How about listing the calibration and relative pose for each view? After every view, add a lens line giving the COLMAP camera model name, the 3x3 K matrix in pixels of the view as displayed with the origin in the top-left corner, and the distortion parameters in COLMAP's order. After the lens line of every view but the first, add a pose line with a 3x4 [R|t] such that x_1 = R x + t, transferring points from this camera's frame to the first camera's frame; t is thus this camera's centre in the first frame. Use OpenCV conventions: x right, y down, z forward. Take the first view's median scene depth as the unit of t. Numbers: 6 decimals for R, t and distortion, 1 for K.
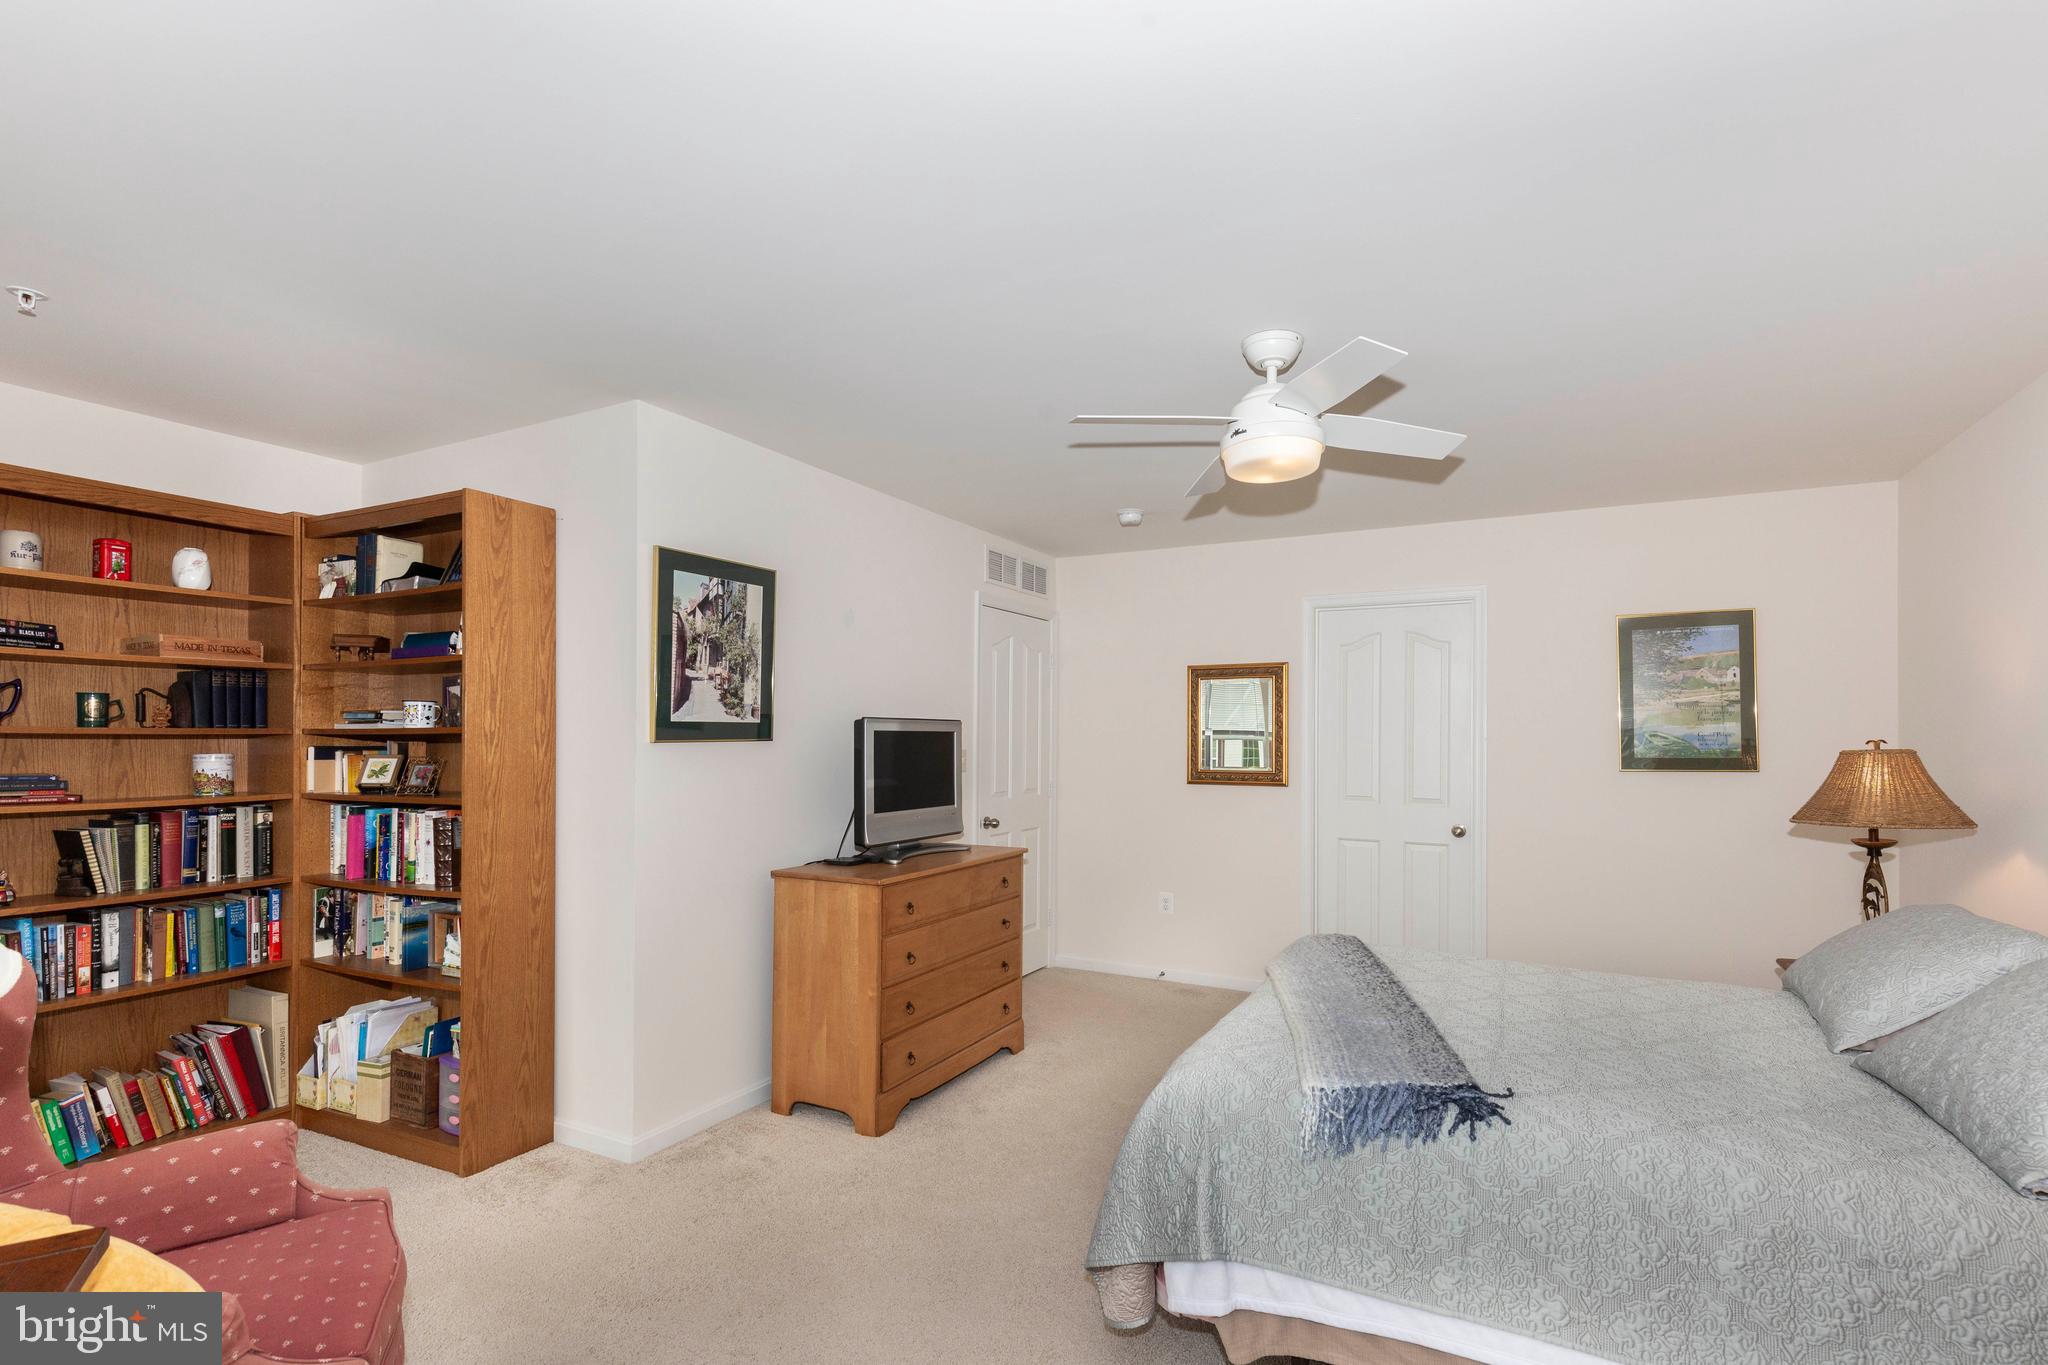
lens RADIAL K [[920.7, 0, 1069.5], [0, 920.7, 737.5], [0, 0, 1]] dist [0.000434, 0.000582]
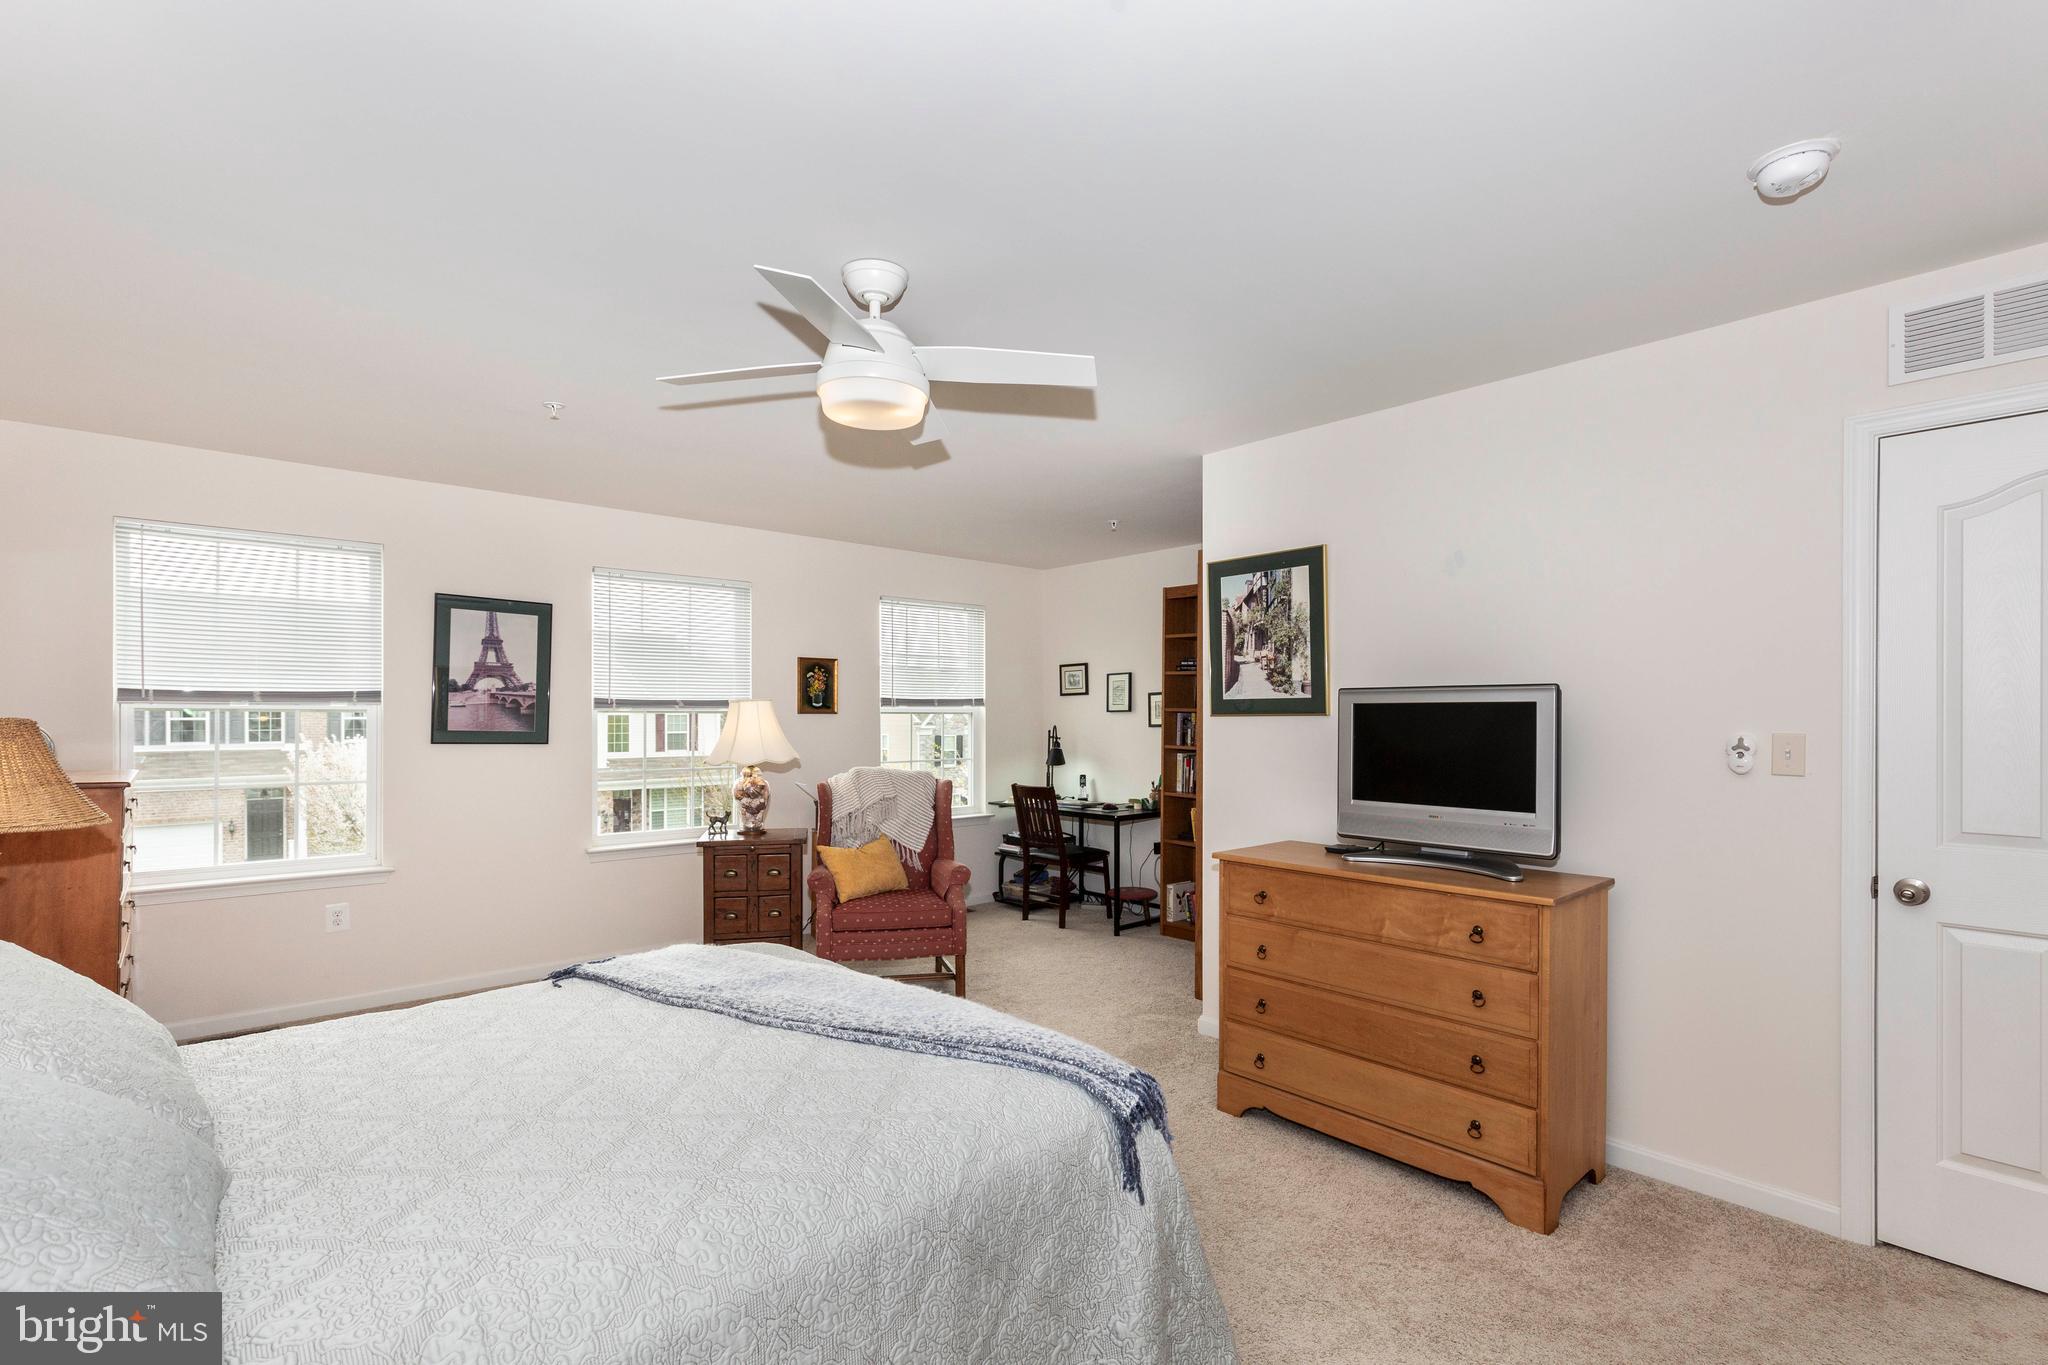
lens RADIAL K [[920.7, 0, 1024.2], [0, 920.7, 700.8], [0, 0, 1]] dist [0.000434, 0.000582]
pose [[-0.339823, -0.016604, -0.940343, 0.775062], [0.001418, 0.999834, -0.018167, 0.005699], [0.940488, -0.007507, -0.339743, 1.102092]]
